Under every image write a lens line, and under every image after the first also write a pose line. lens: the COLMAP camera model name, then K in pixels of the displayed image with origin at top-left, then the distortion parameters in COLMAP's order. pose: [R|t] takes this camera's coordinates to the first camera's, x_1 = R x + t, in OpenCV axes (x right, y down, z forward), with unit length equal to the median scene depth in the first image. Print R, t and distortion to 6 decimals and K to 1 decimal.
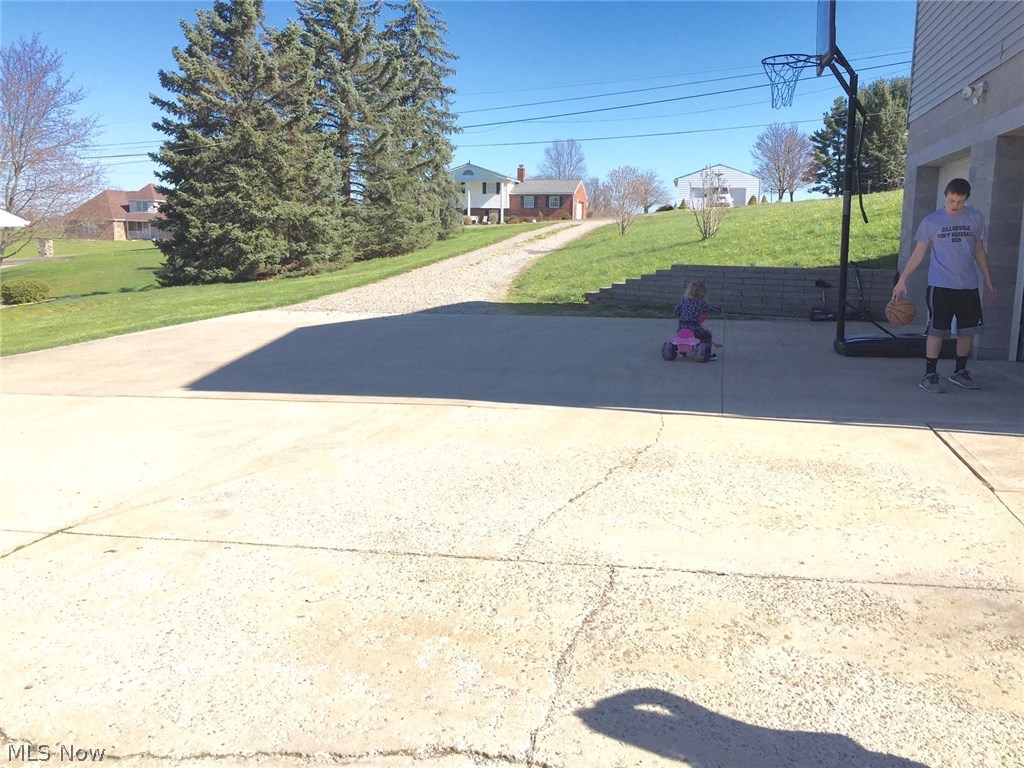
lens RADIAL K [[878.3, 0, 515.7], [0, 878.3, 376.4], [0, 0, 1]] dist [0.072736, -0.100910]
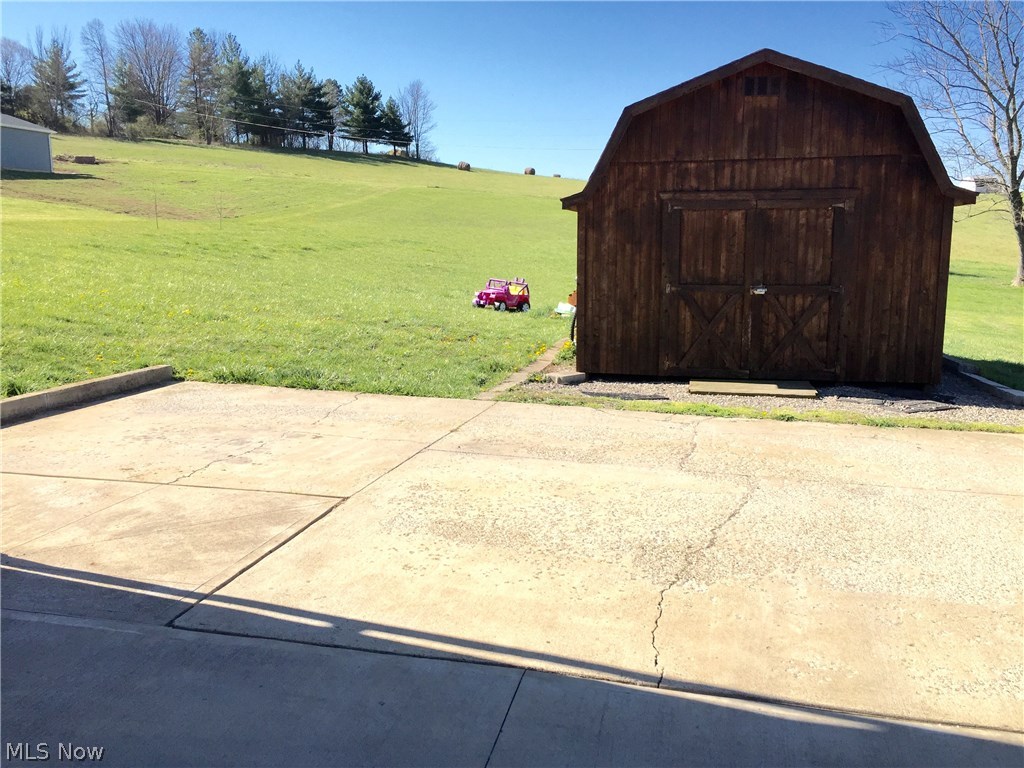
lens RADIAL K [[878.3, 0, 515.7], [0, 878.3, 376.4], [0, 0, 1]] dist [0.072736, -0.100910]
pose [[-0.999808, -0.006963, -0.018316, 0.330114], [-0.012388, 0.948852, 0.315478, -0.327621], [0.015183, 0.315644, -0.948756, 1.839842]]
